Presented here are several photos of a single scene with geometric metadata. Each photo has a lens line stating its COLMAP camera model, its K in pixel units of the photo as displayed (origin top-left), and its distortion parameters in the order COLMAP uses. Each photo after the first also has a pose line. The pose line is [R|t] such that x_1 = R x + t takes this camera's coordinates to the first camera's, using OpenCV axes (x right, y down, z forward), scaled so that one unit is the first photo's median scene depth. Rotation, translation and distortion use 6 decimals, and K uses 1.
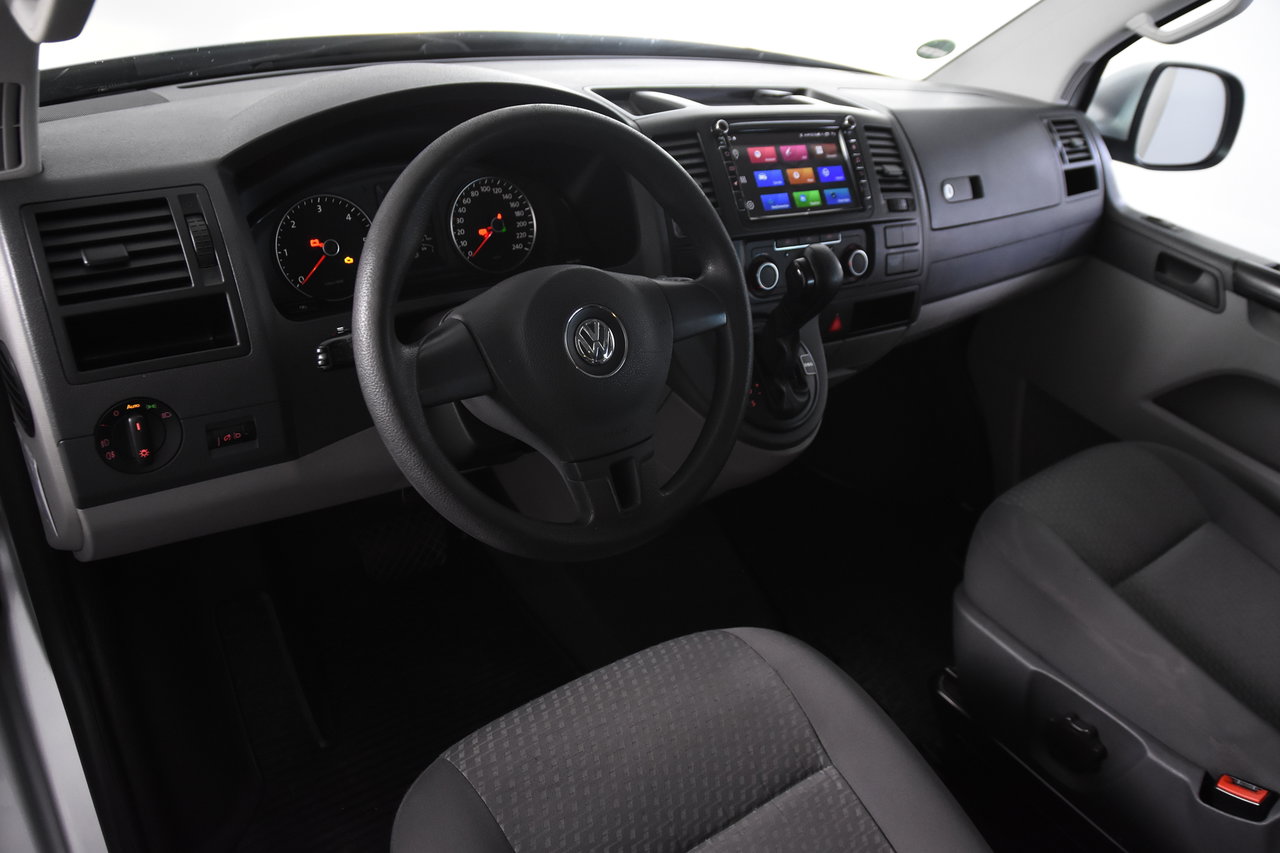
lens RADIAL K [[955.4, 0, 645.3], [0, 955.4, 436.2], [0, 0, 1]] dist [-0.125795, 0.098557]
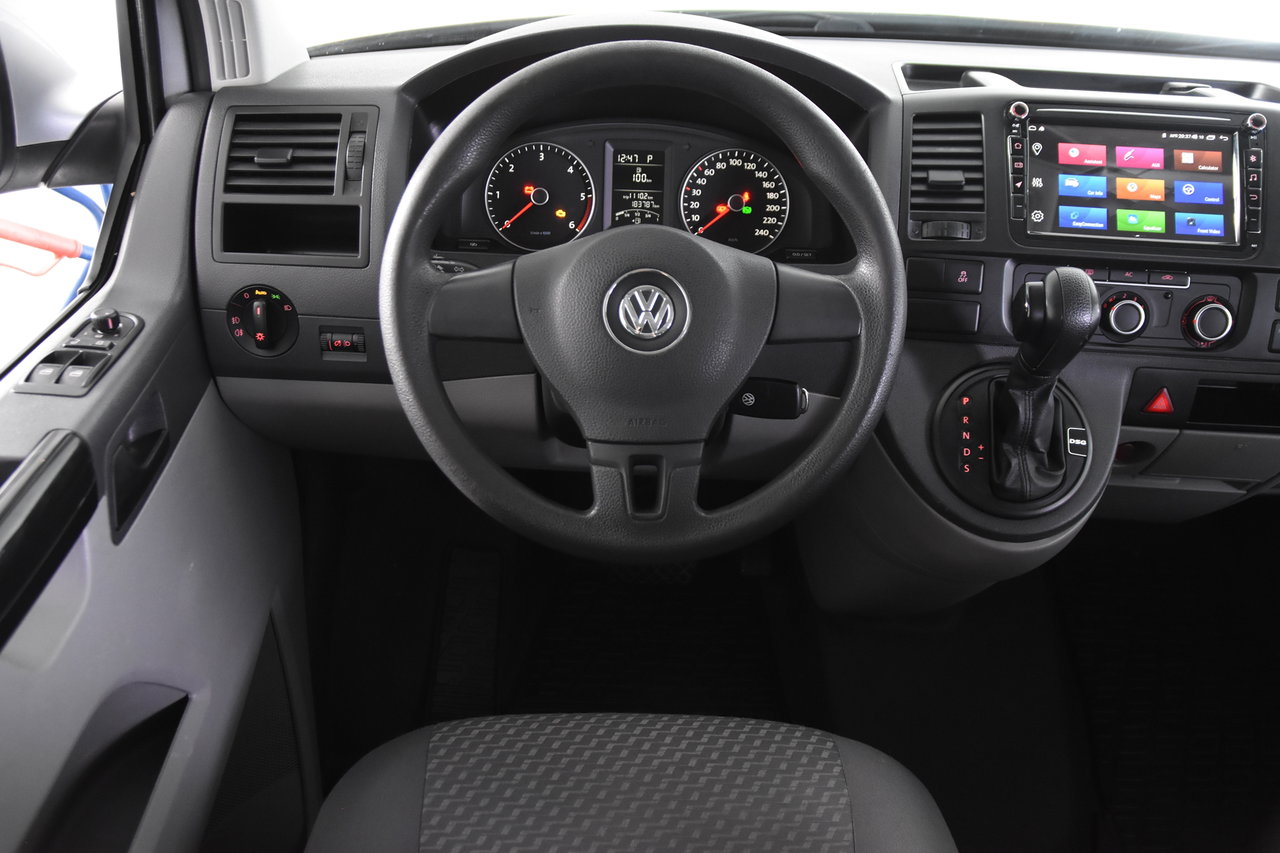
lens RADIAL K [[1067.0, 0, 635.0], [0, 1067.0, 432.6], [0, 0, 1]] dist [-0.102910, 0.118208]
pose [[0.794505, 0.222513, -0.565021, 0.367666], [-0.263200, 0.964691, 0.009810, -0.000864], [0.547254, 0.140920, 0.825018, 0.156752]]
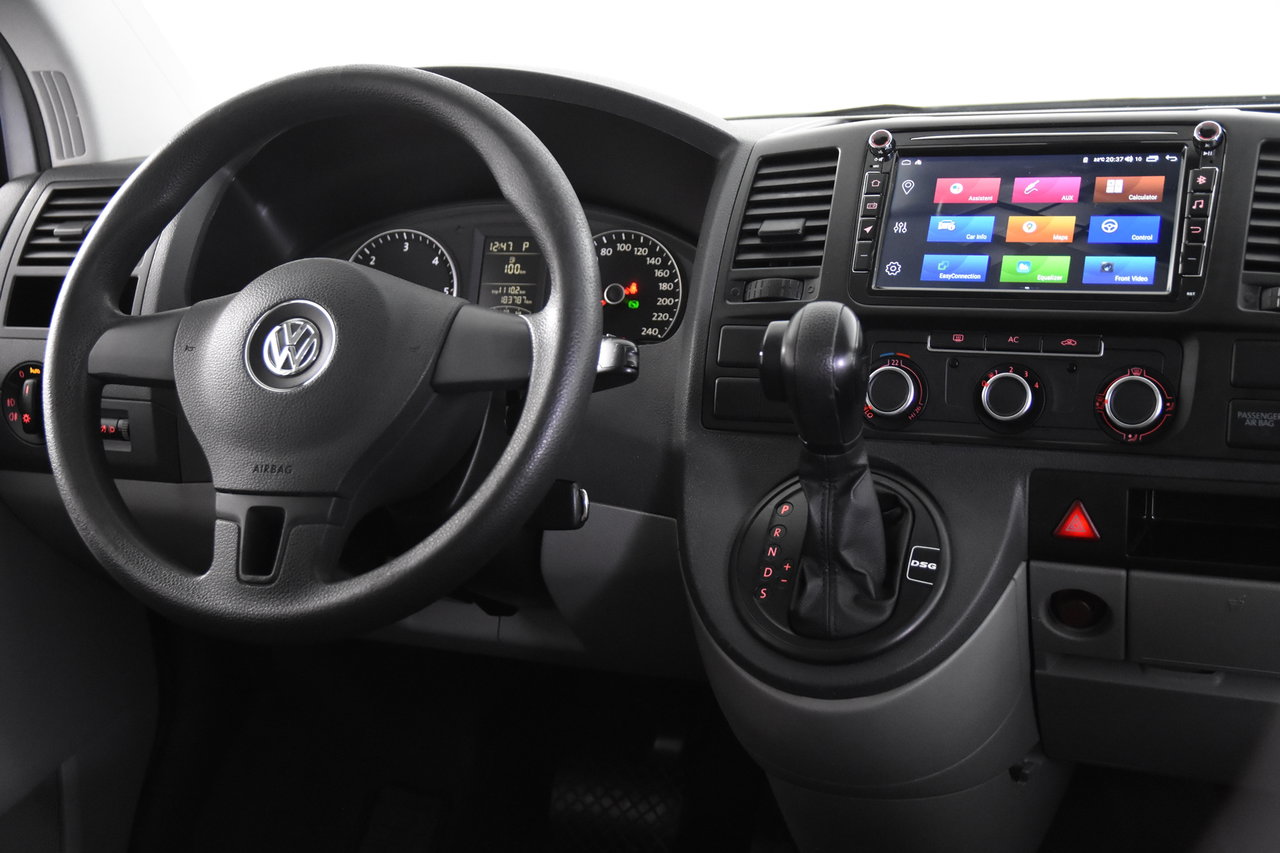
lens RADIAL K [[1596.4, 0, 628.4], [0, 1596.4, 431.5], [0, 0, 1]] dist [0.039560, 0.000000]
pose [[0.536215, 0.069331, -0.841229, 0.836729], [-0.343088, 0.928482, -0.142169, 0.036736], [0.771209, 0.364849, 0.521653, 0.414837]]
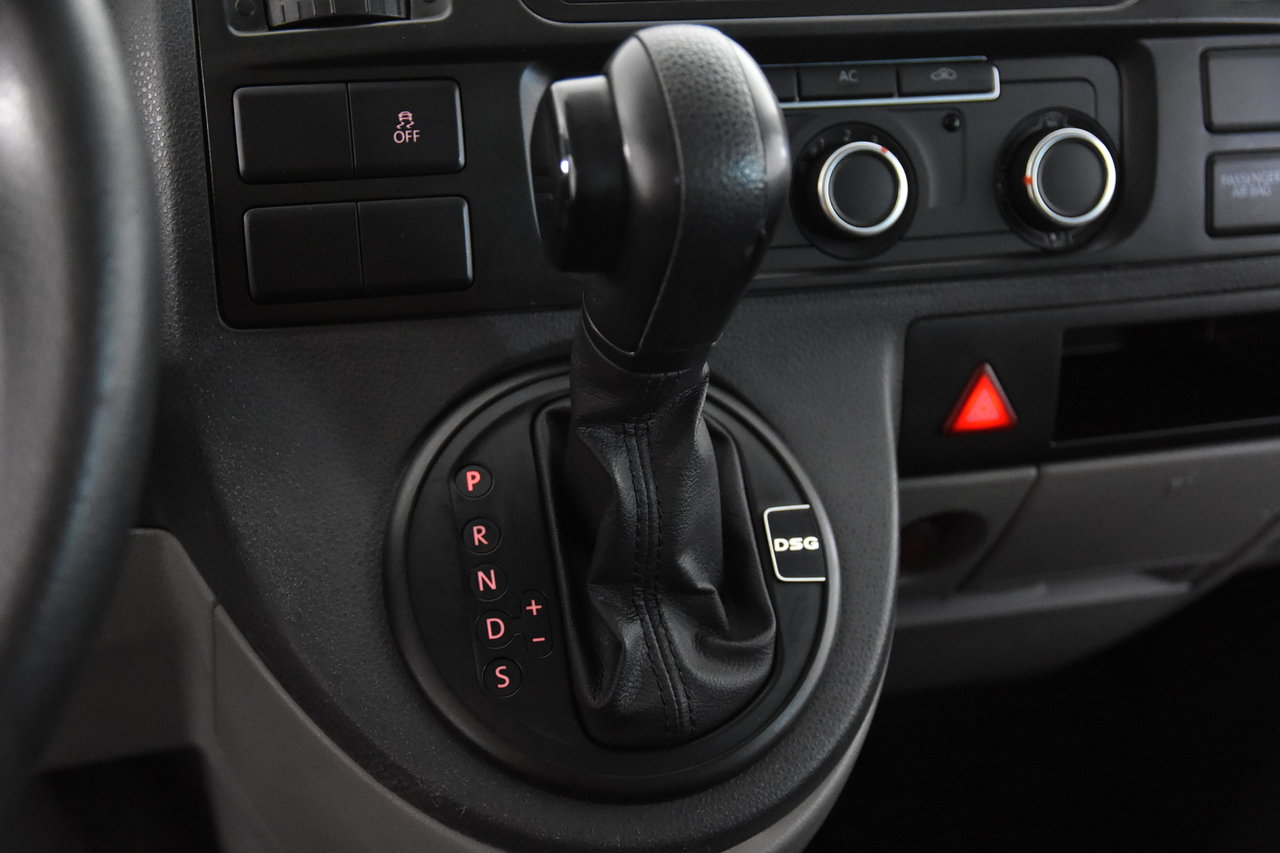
lens RADIAL K [[1670.1, 0, 644.3], [0, 1670.1, 434.3], [0, 0, 1]] dist [0.026110, 0.000000]
pose [[0.948878, 0.045049, -0.312411, 0.283130], [-0.087756, 0.988393, -0.124013, -0.046084], [0.303198, 0.145089, 0.941818, 0.572822]]
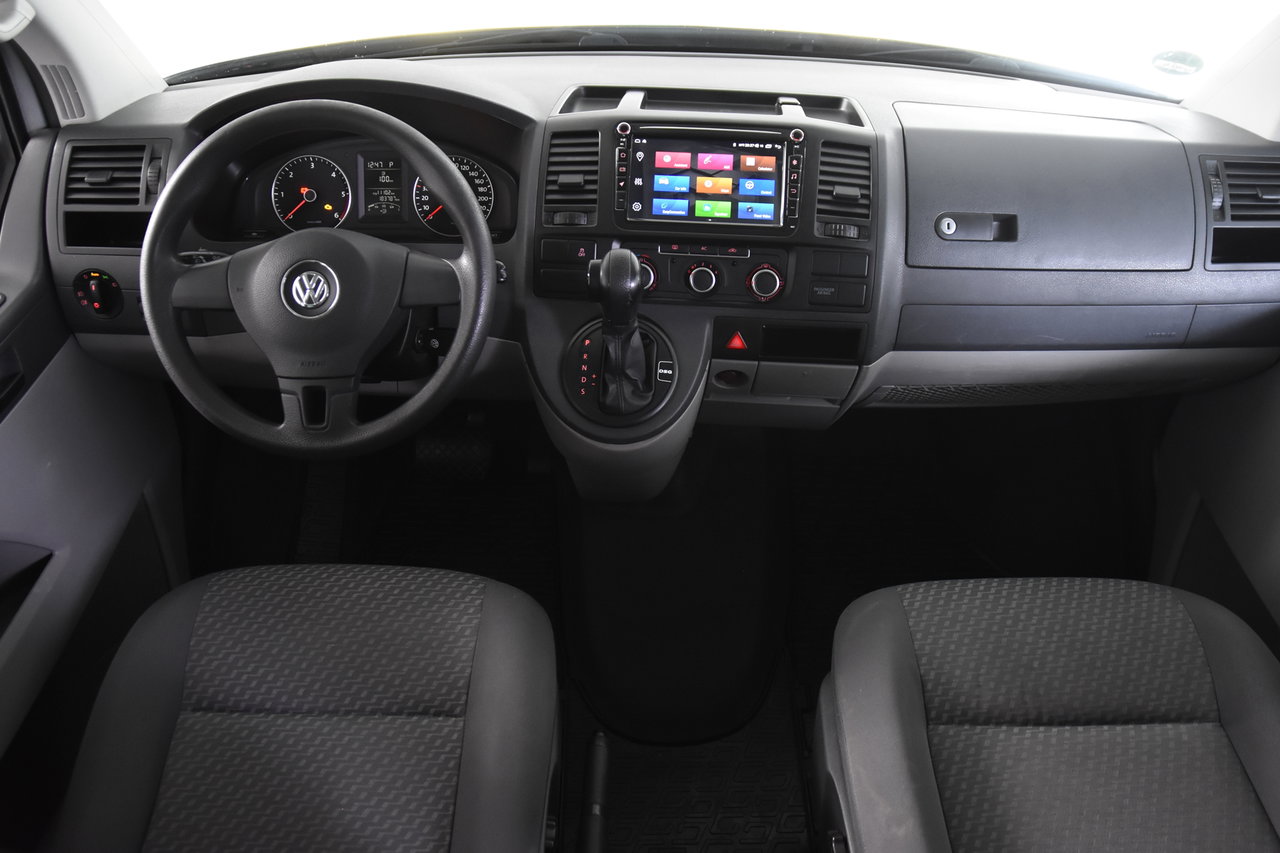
lens RADIAL K [[955.4, 0, 638.1], [0, 955.4, 431.2], [0, 0, 1]] dist [-0.125795, 0.098557]
pose [[0.787213, 0.261034, -0.558711, 0.753884], [-0.253173, 0.962924, 0.093169, -0.104849], [0.562316, 0.068107, 0.824113, 0.164322]]
